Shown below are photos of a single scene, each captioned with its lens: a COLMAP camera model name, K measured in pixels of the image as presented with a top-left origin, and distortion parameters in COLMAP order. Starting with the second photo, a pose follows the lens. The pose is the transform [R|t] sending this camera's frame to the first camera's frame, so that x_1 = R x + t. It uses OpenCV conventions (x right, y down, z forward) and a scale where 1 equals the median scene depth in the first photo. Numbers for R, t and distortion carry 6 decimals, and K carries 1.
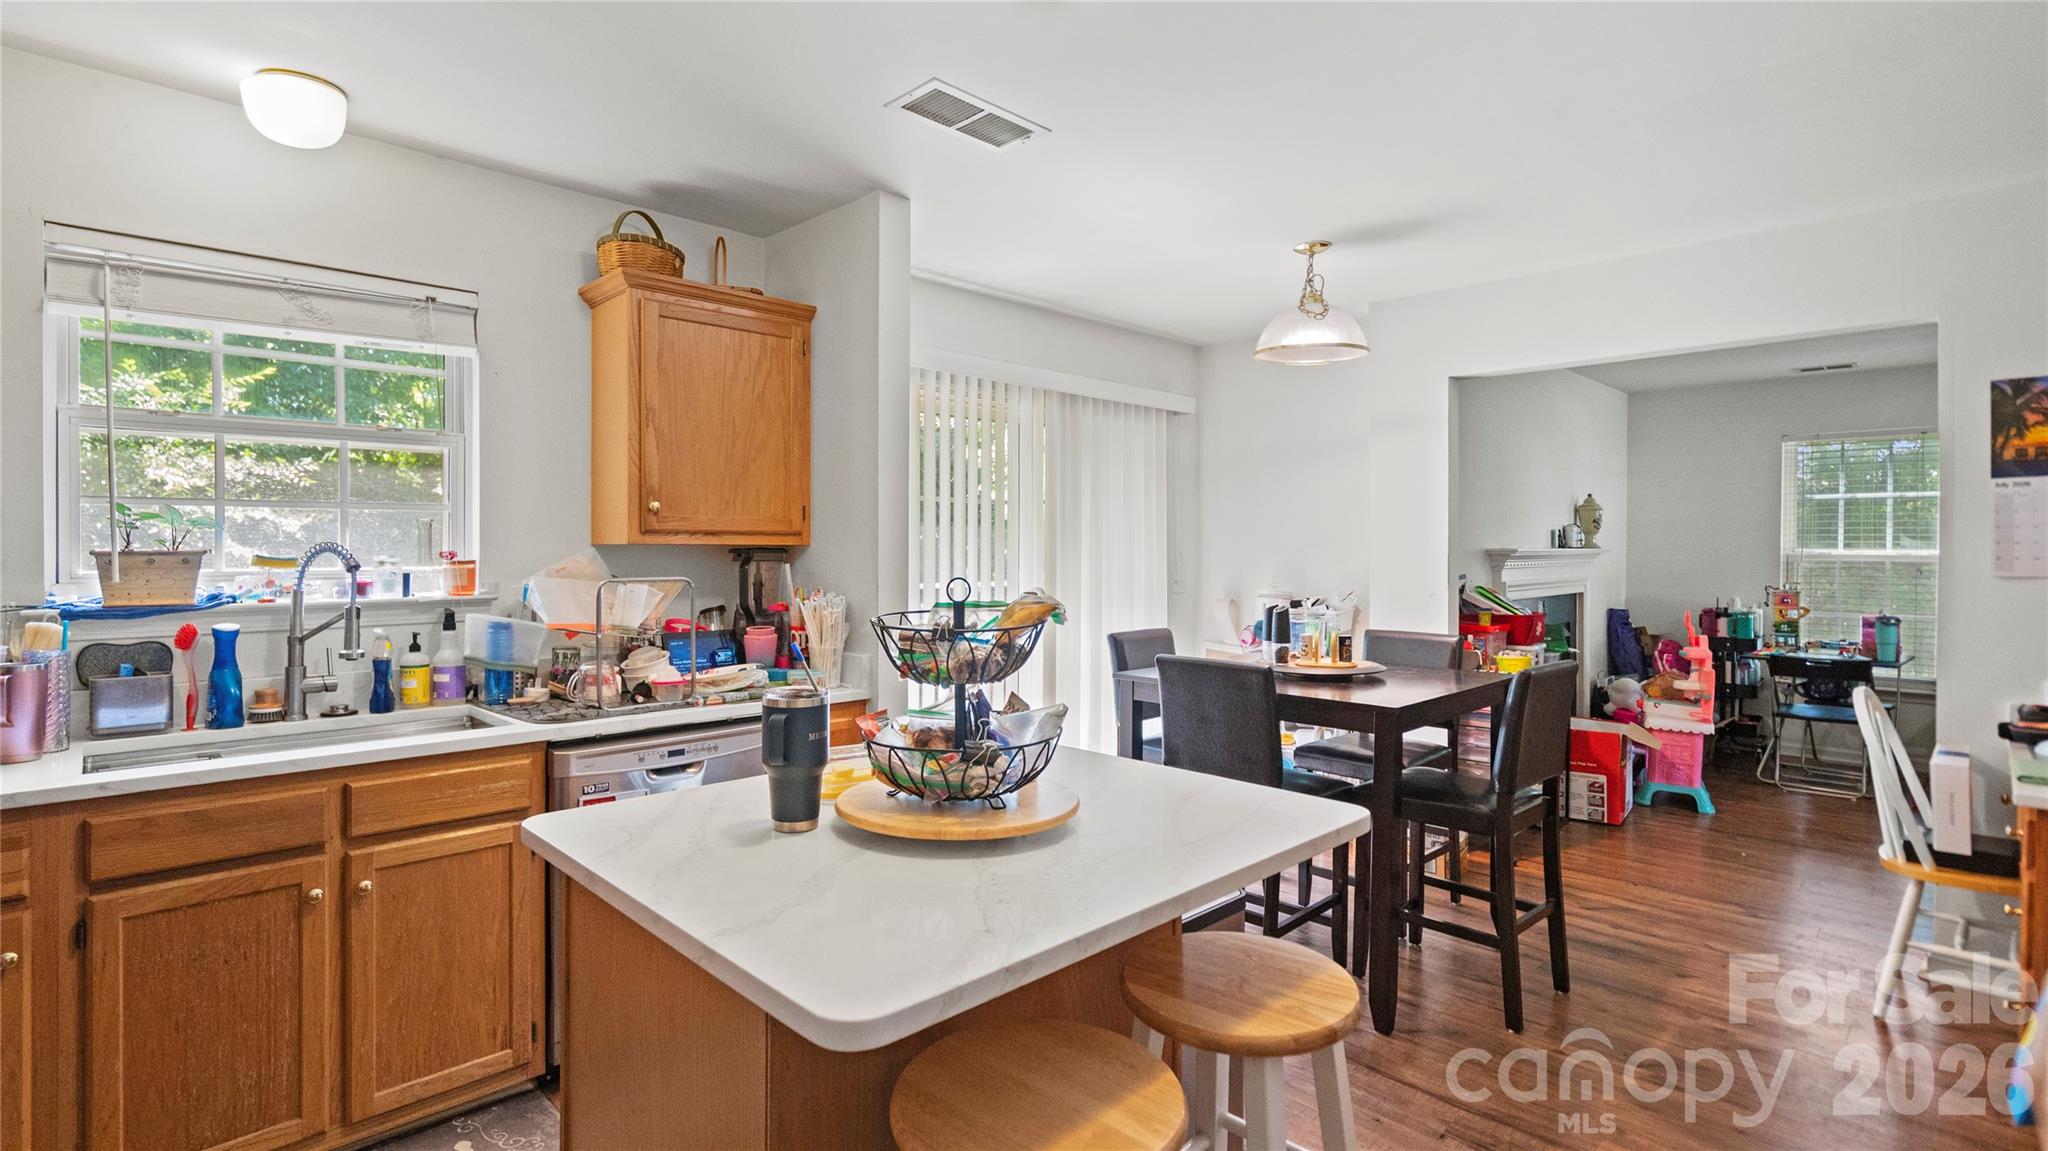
lens RADIAL K [[950.4, 0, 1029.8], [0, 950.4, 558.4], [0, 0, 1]] dist [-0.031898, 0.002469]
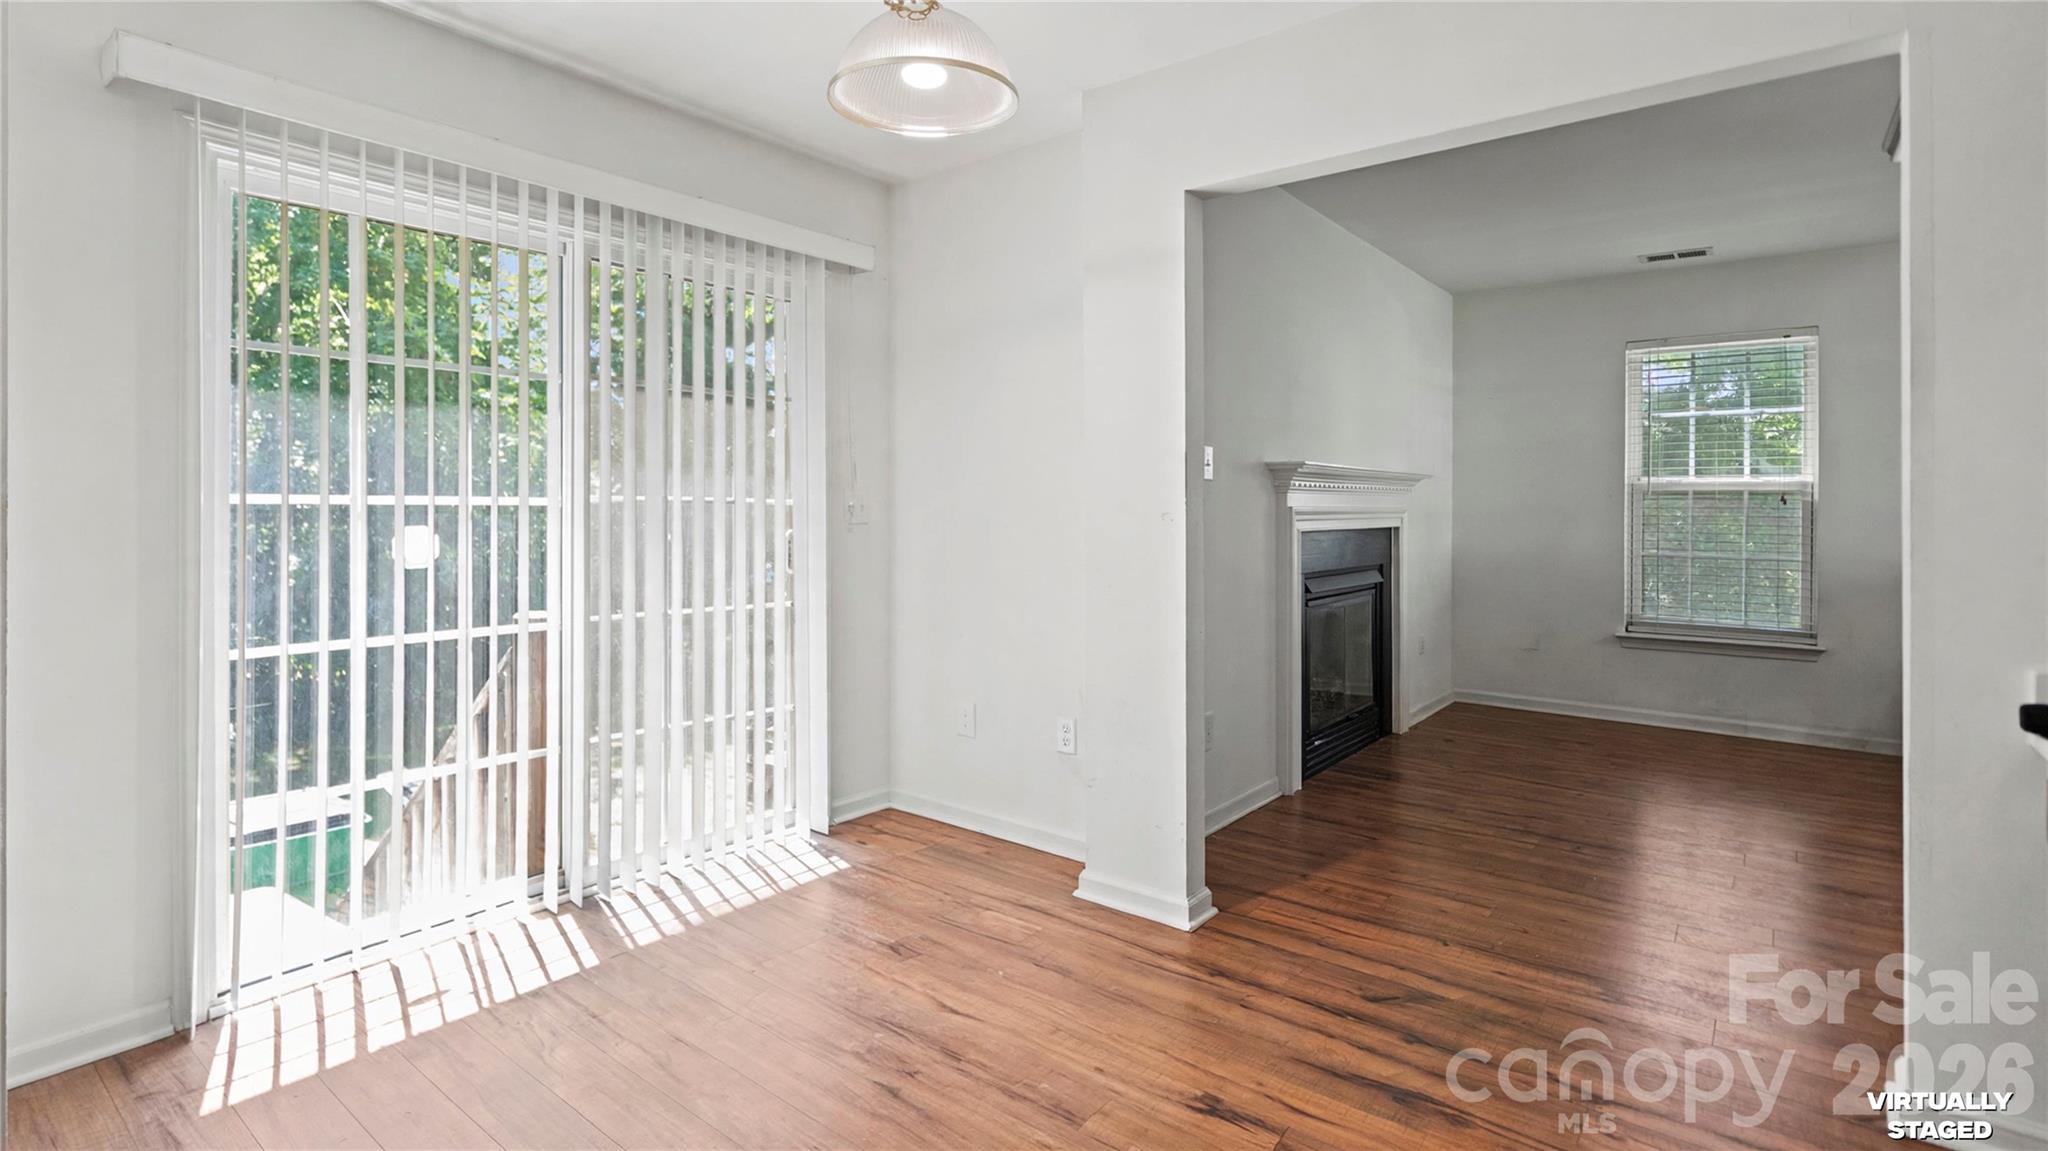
lens RADIAL K [[950.4, 0, 1019.4], [0, 950.4, 516.4], [0, 0, 1]] dist [-0.031898, 0.002469]
pose [[0.992373, 0.002217, 0.123253, 0.173336], [-0.001987, 0.999996, -0.001987, 0.030022], [-0.123257, 0.001727, 0.992373, 0.246444]]
